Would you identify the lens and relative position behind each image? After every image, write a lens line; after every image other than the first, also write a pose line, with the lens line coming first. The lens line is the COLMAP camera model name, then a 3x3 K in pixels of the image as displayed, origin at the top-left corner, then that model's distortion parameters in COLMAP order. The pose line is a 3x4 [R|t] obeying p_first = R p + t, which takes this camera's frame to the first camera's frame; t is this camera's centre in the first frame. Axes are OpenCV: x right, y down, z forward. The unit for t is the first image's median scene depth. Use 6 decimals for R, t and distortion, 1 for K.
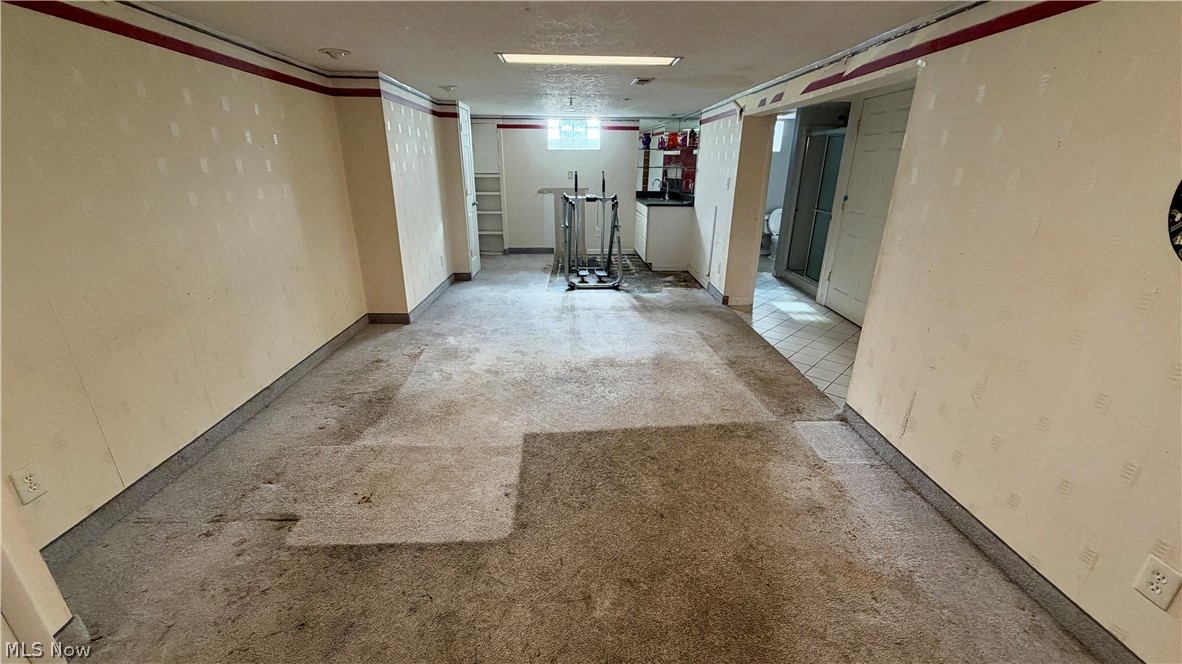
lens RADIAL K [[470.8, 0, 590.7], [0, 470.8, 334.8], [0, 0, 1]] dist [-0.000878, 0.000201]
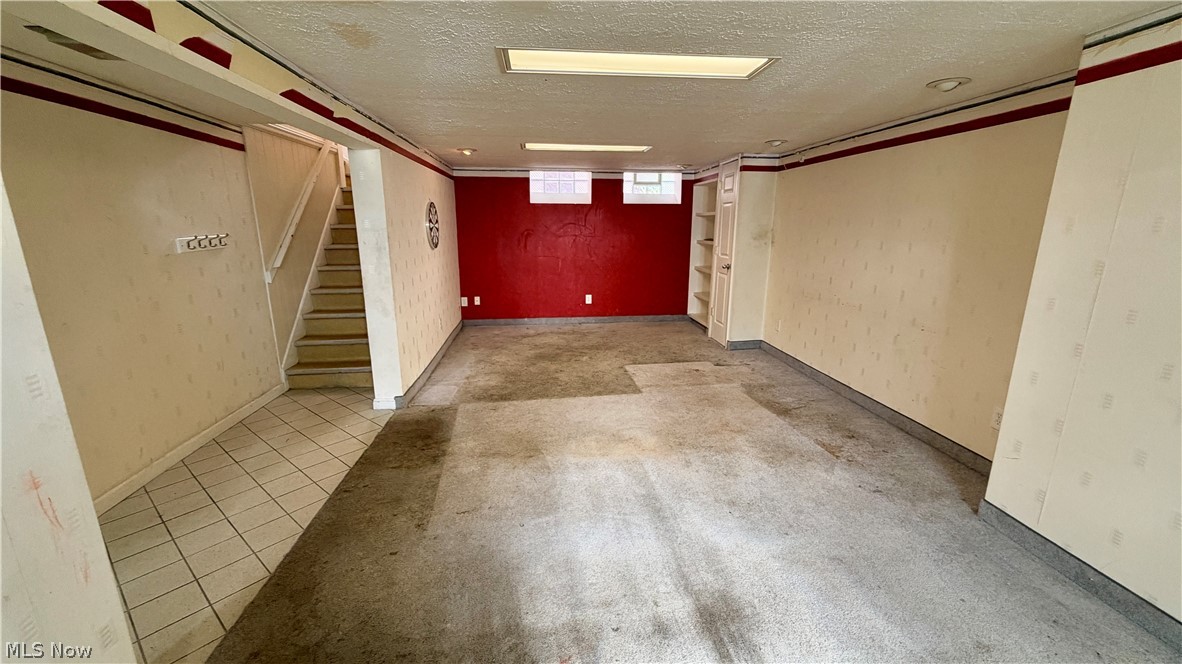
lens RADIAL K [[470.8, 0, 591.6], [0, 470.8, 333.1], [0, 0, 1]] dist [-0.000878, 0.000201]
pose [[-0.997285, 0.005657, -0.073428, 0.140370], [-0.035397, 0.837512, 0.545272, -0.821314], [0.064581, 0.546390, -0.835037, 2.305792]]
